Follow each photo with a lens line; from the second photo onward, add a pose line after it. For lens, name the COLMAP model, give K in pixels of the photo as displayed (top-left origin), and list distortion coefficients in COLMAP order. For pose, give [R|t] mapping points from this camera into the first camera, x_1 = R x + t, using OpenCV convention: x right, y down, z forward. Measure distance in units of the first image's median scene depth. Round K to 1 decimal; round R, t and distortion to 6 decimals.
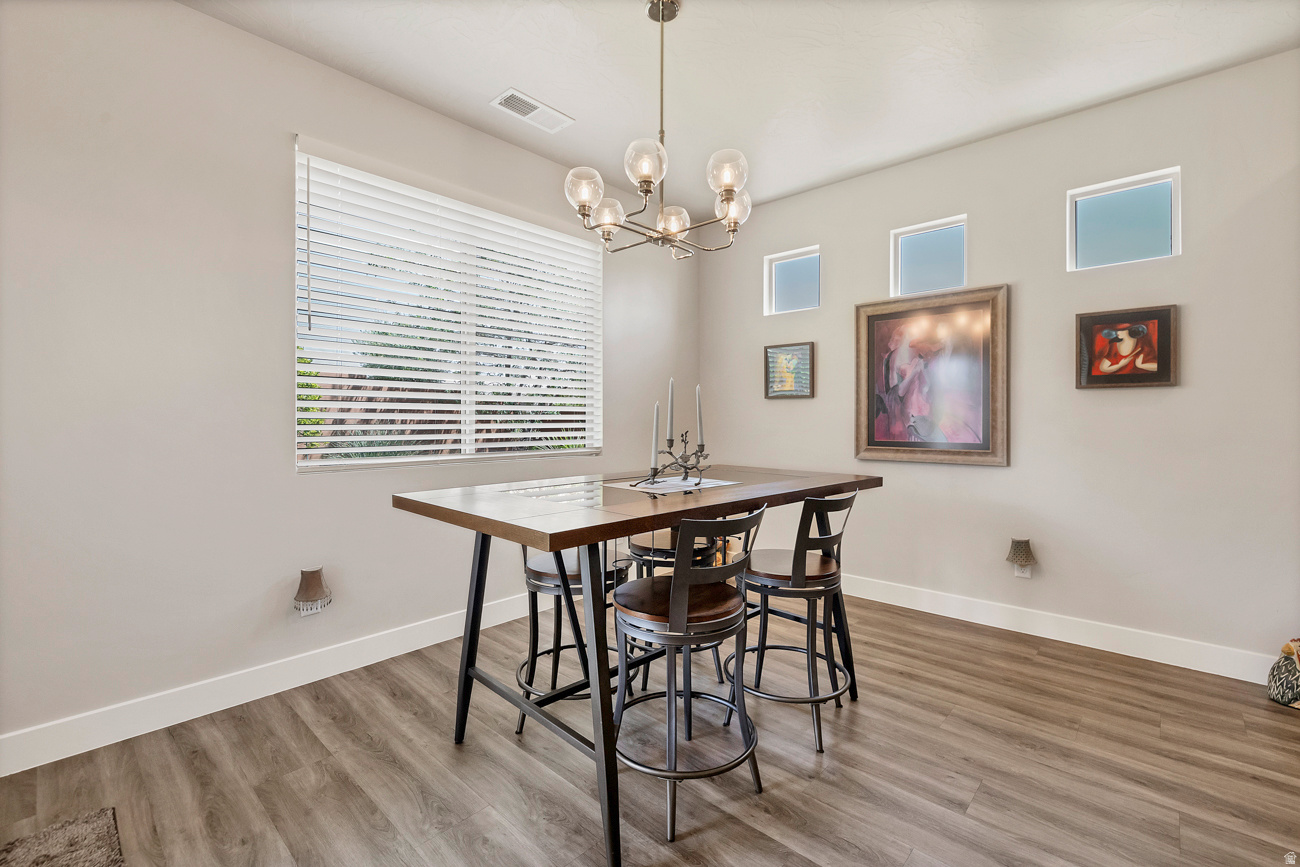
lens RADIAL K [[564.7, 0, 650.6], [0, 564.7, 425.8], [0, 0, 1]] dist [0.001141, 0.000156]
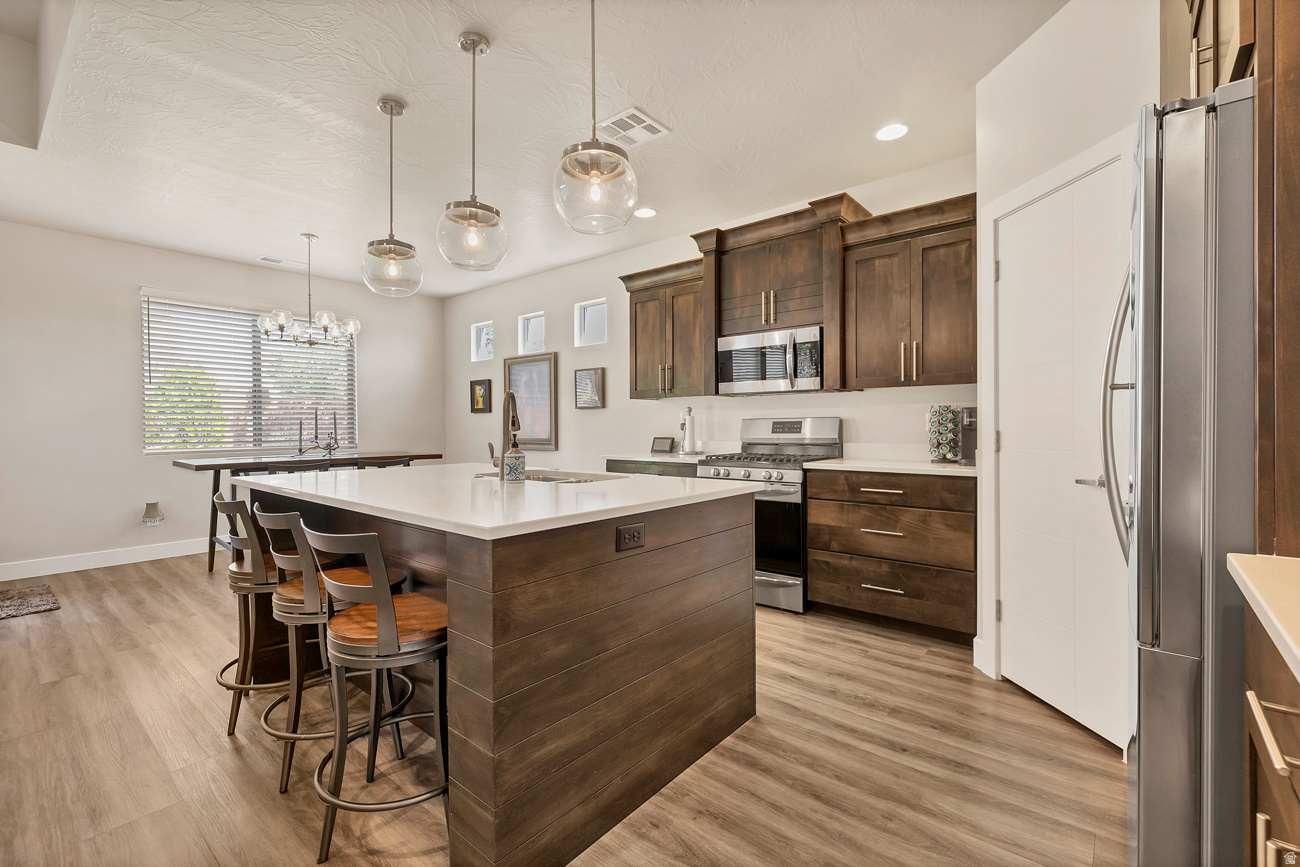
lens RADIAL K [[564.7, 0, 650.0], [0, 564.7, 434.8], [0, 0, 1]] dist [0.001141, 0.000156]
pose [[0.998964, -0.006744, 0.044999, 1.140311], [0.006512, 0.999965, 0.005299, 0.015586], [-0.045033, -0.005001, 0.998973, -1.148053]]
